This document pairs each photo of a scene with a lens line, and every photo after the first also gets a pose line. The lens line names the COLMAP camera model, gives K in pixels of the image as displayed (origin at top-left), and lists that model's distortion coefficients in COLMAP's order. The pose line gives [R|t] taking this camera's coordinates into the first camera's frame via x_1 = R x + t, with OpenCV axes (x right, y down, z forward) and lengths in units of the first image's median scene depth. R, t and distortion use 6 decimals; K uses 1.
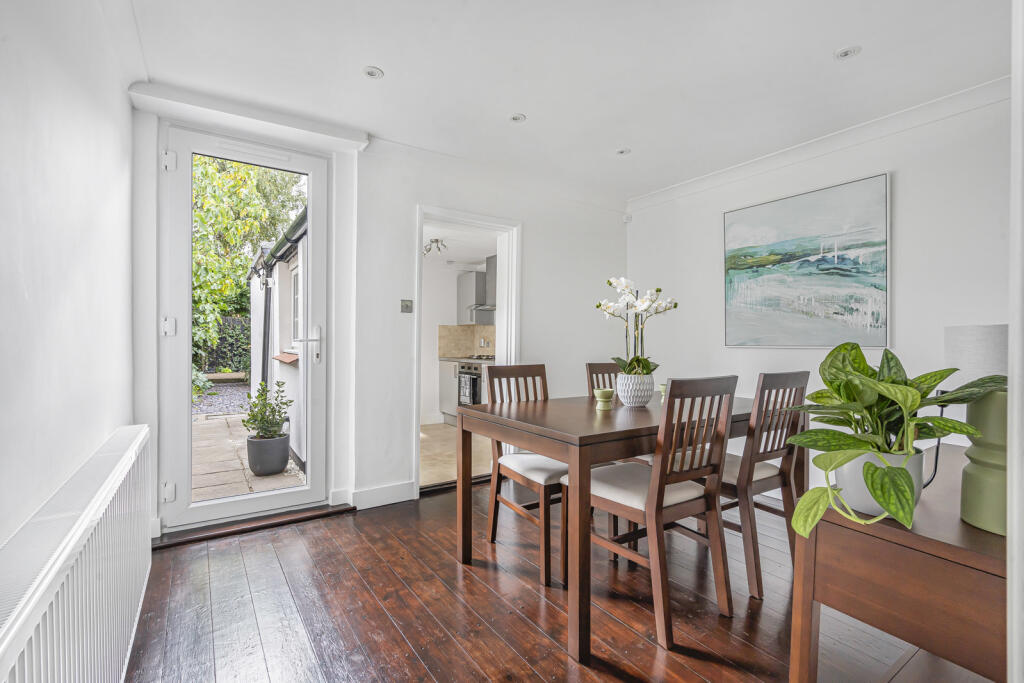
lens RADIAL K [[462.2, 0, 516.0], [0, 462.2, 344.4], [0, 0, 1]] dist [-0.004637, -0.000343]
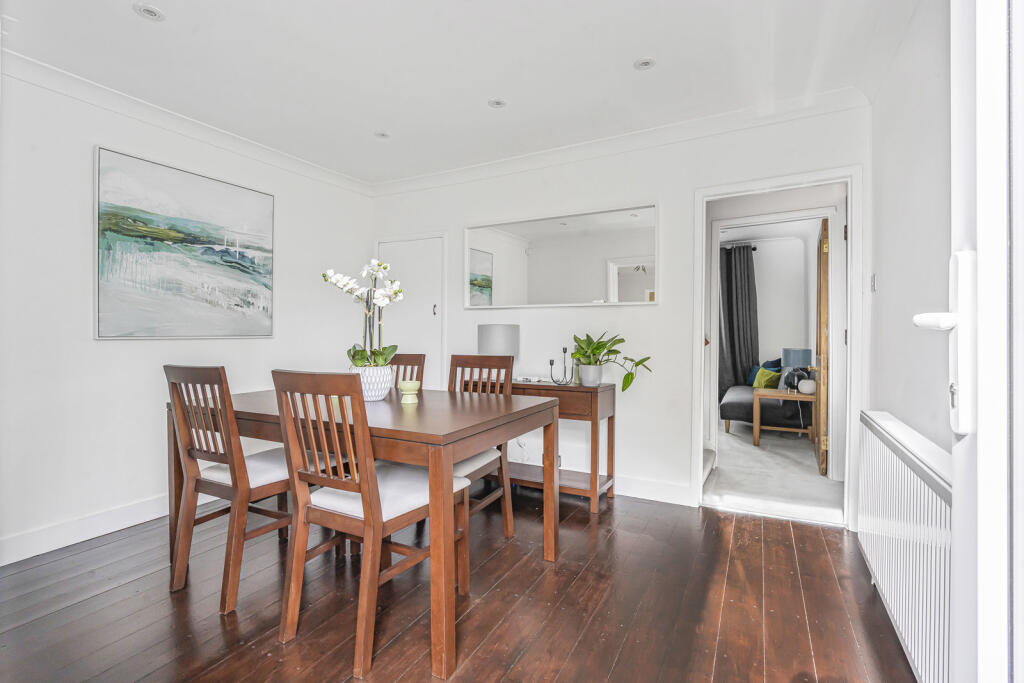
lens RADIAL K [[462.2, 0, 514.7], [0, 462.2, 336.5], [0, 0, 1]] dist [-0.004637, -0.000343]
pose [[-0.461913, -0.019297, 0.886716, -0.535356], [-0.006274, 0.999809, 0.018490, -0.017703], [-0.886903, 0.002978, -0.461946, 0.889642]]
